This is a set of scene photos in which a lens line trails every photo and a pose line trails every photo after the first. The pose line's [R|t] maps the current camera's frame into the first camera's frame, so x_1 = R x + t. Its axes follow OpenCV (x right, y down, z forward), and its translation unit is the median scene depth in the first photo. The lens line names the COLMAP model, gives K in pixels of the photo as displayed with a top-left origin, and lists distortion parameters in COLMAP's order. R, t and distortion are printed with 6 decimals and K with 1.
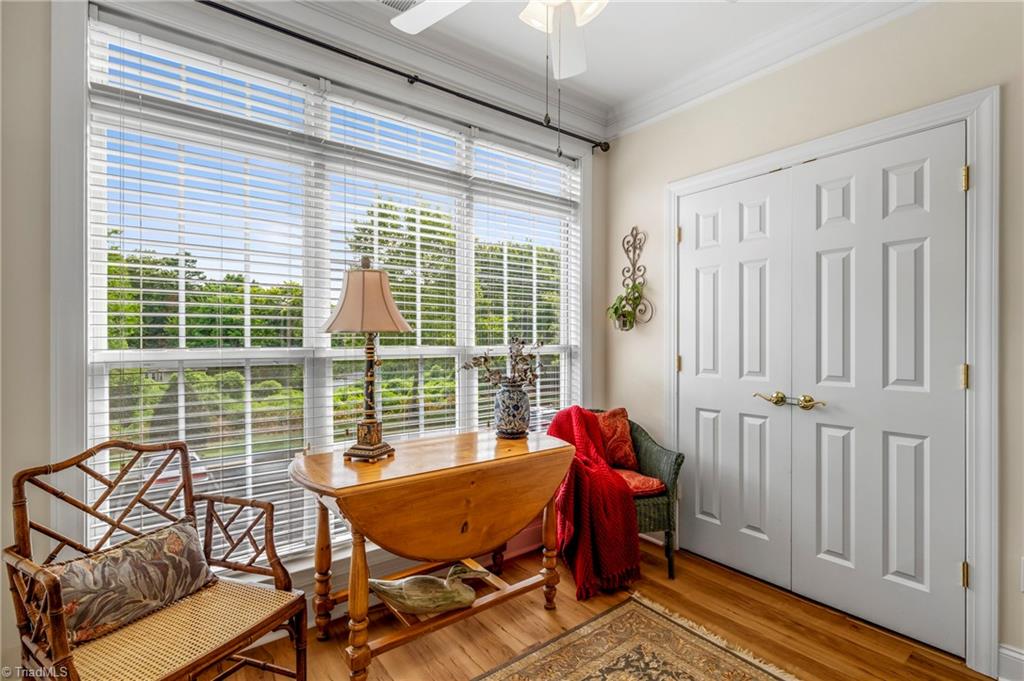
lens RADIAL K [[482.7, 0, 509.5], [0, 482.7, 335.9], [0, 0, 1]] dist [0.017531, -0.000832]
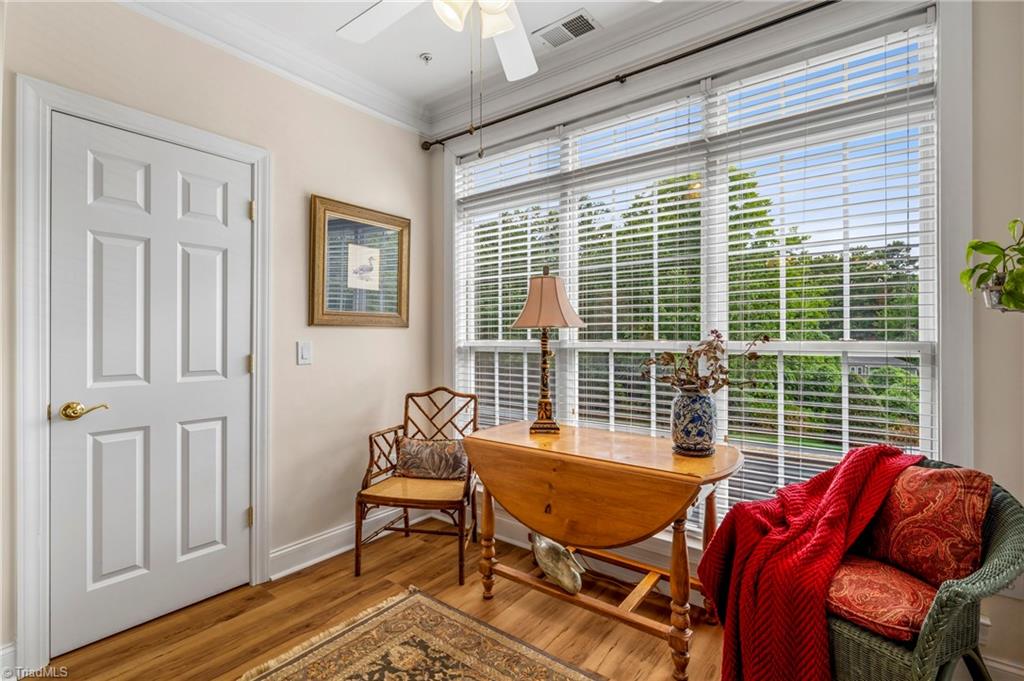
lens RADIAL K [[475.1, 0, 526.8], [0, 475.1, 332.1], [0, 0, 1]] dist [-0.002490, -0.001987]
pose [[0.278900, -0.004250, -0.960311, 0.725943], [0.011091, 0.999938, -0.001204, 0.003955], [0.960256, -0.010315, 0.278929, 0.541447]]
